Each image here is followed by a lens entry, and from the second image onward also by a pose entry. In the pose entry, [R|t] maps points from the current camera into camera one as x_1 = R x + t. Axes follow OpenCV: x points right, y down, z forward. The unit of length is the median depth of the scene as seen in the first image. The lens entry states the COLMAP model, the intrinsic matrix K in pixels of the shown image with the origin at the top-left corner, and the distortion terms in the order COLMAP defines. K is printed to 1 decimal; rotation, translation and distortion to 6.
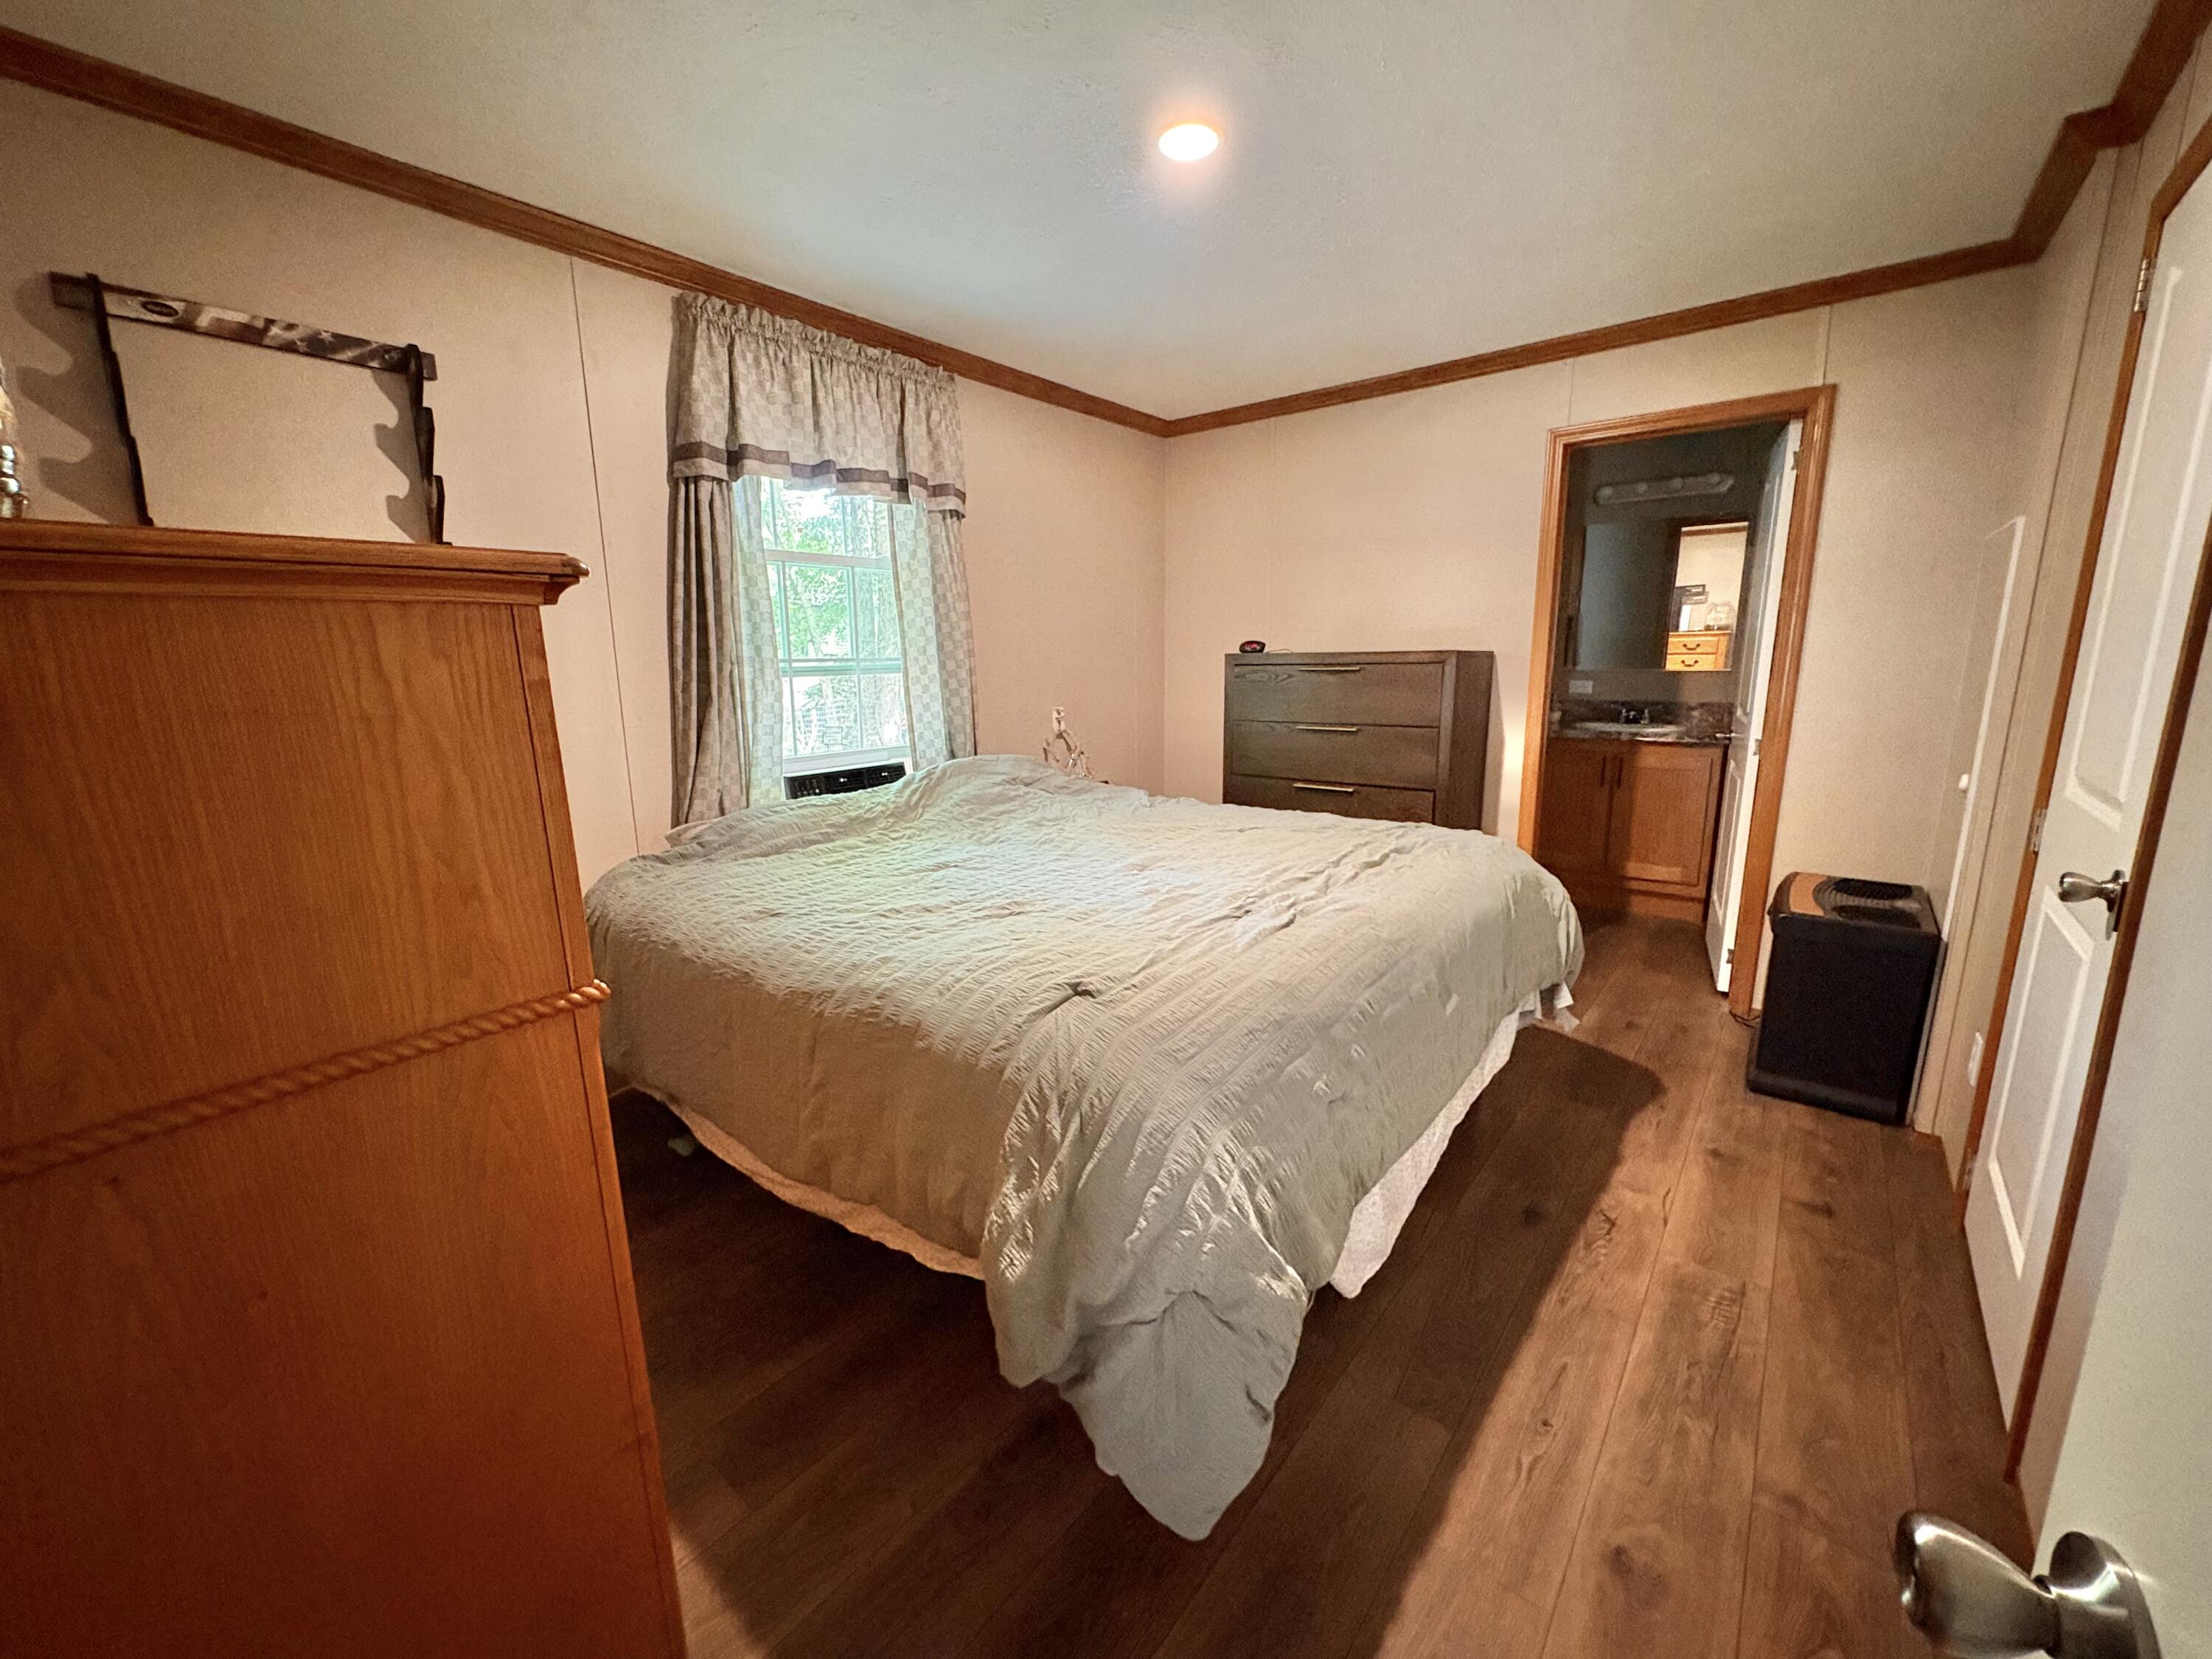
lens RADIAL K [[875.9, 0, 1113.1], [0, 875.9, 826.8], [0, 0, 1]] dist [-0.002822, -0.000646]
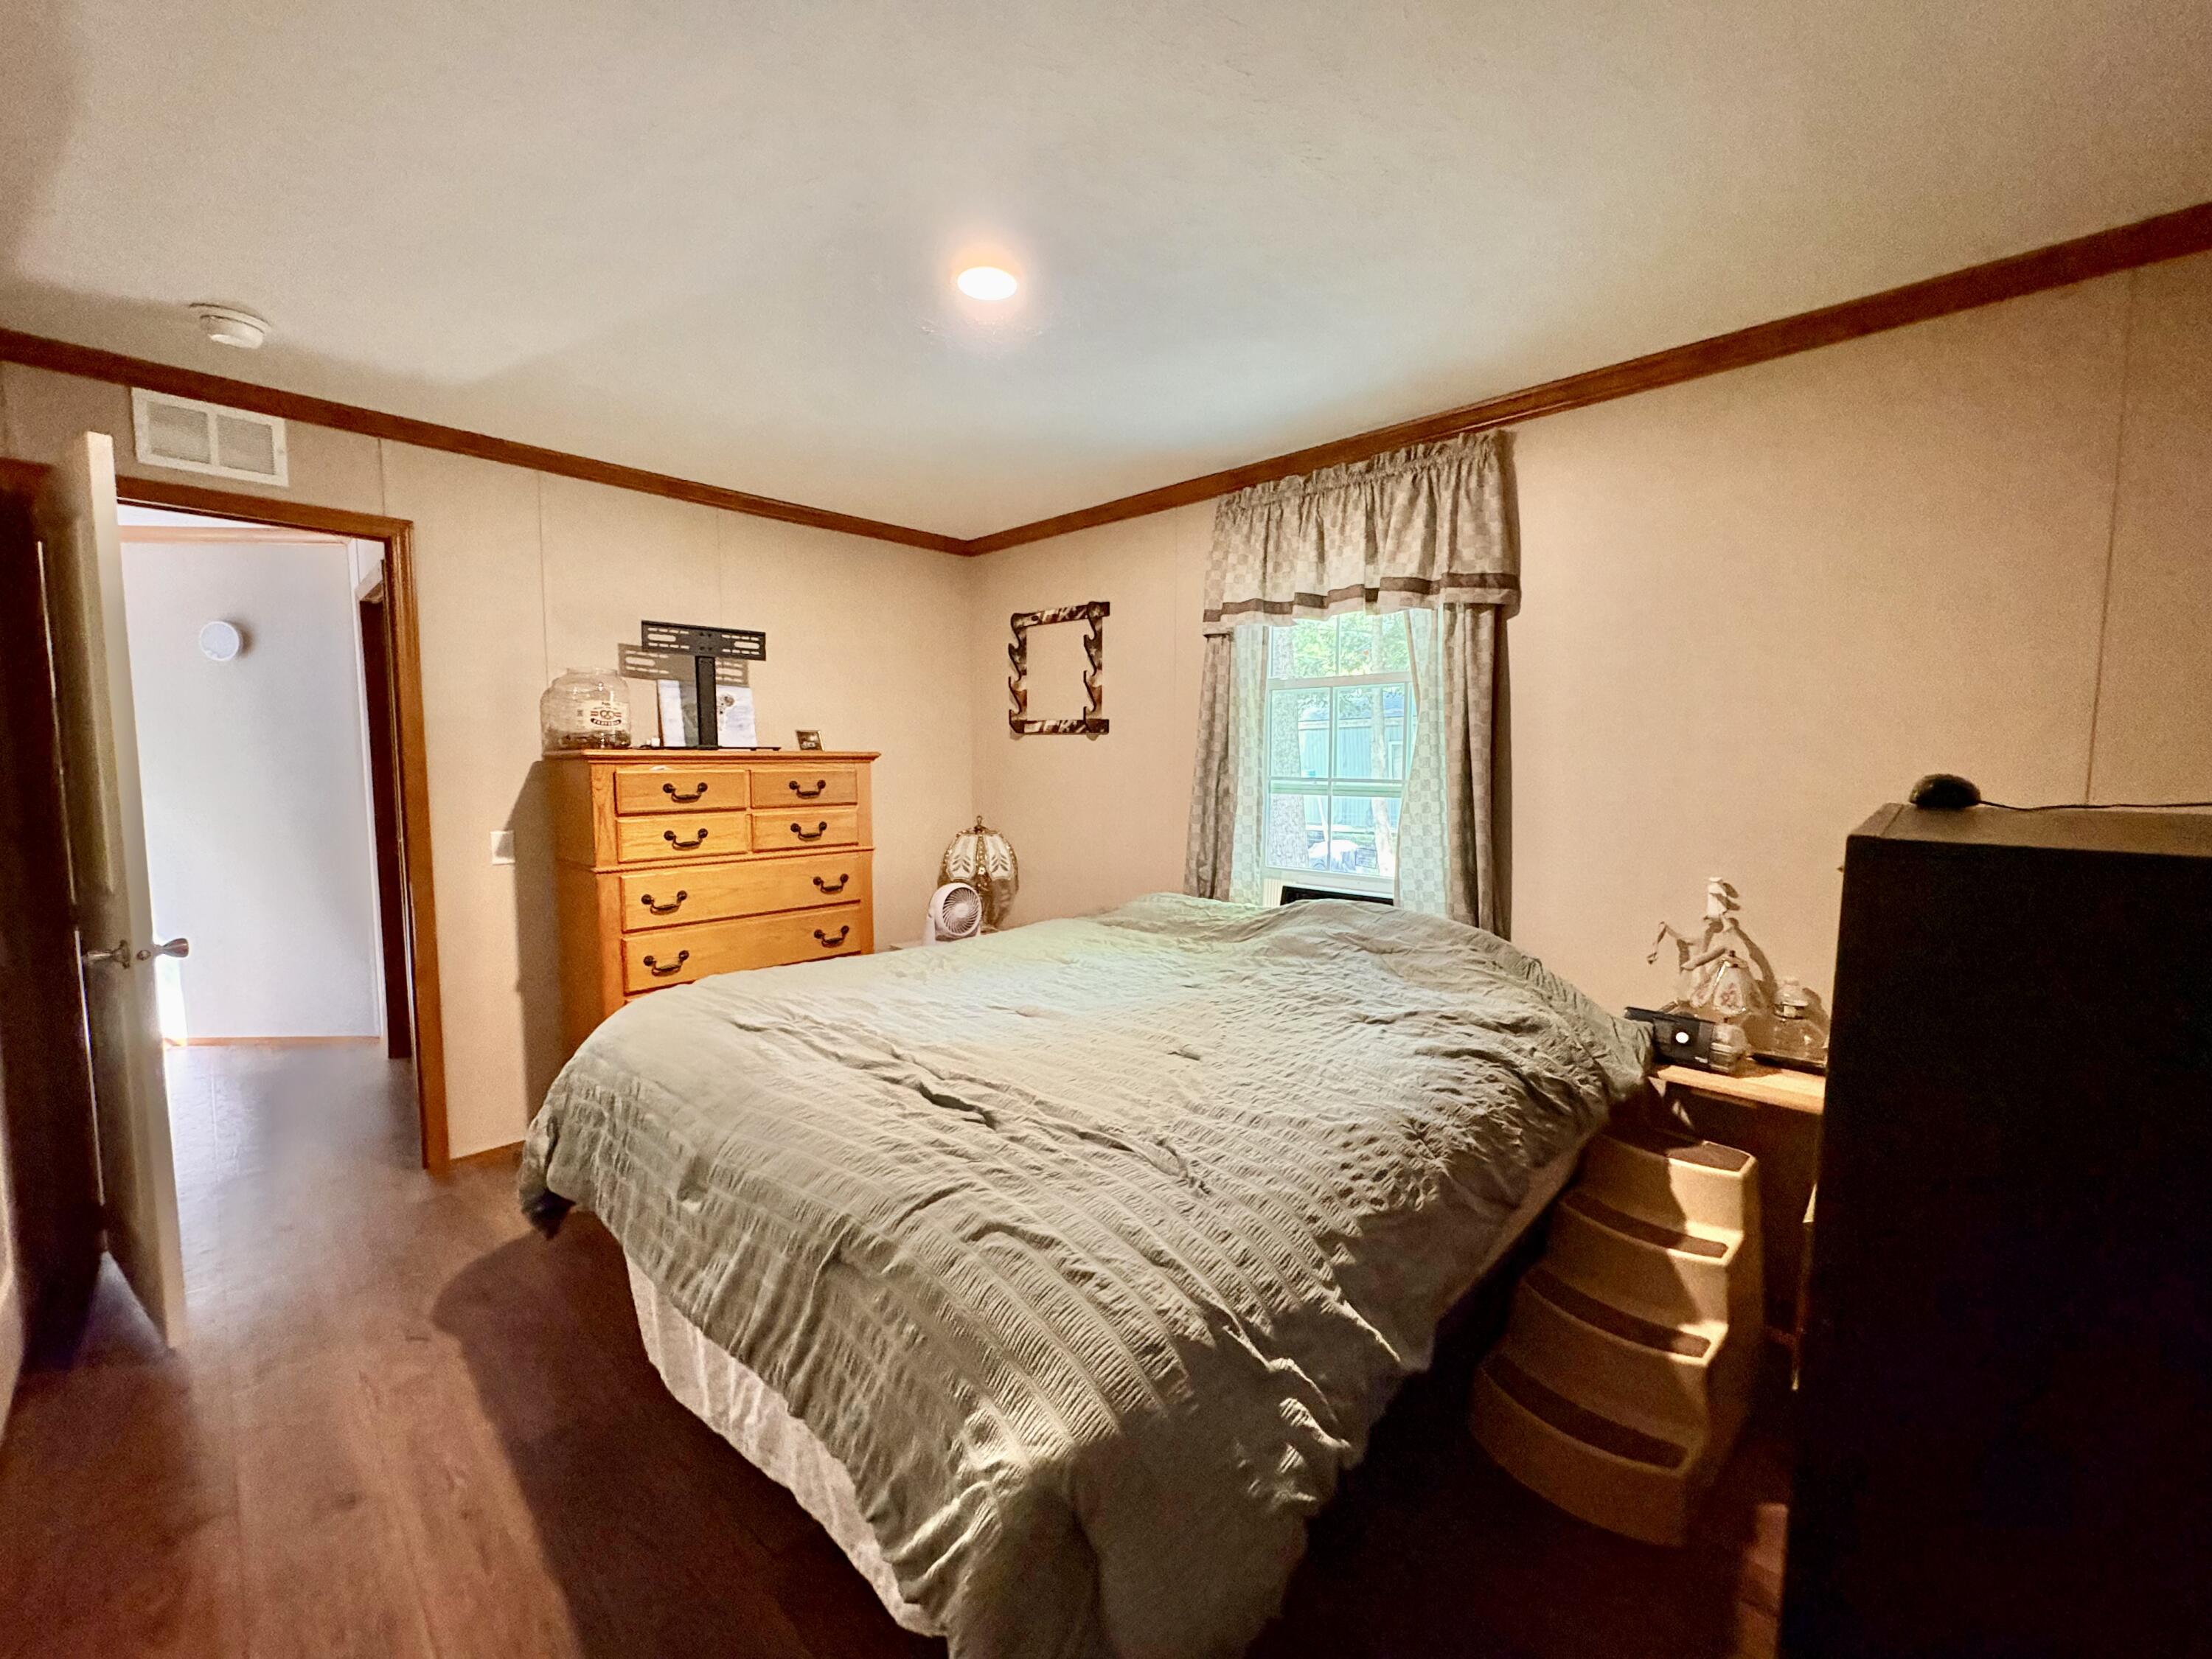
lens RADIAL K [[875.9, 0, 1112.0], [0, 875.9, 836.5], [0, 0, 1]] dist [-0.002822, -0.000646]
pose [[-0.089762, 0.100933, -0.990836, 1.082910], [-0.194942, 0.973828, 0.116860, -0.304931], [0.976699, 0.203646, -0.067737, 1.300970]]
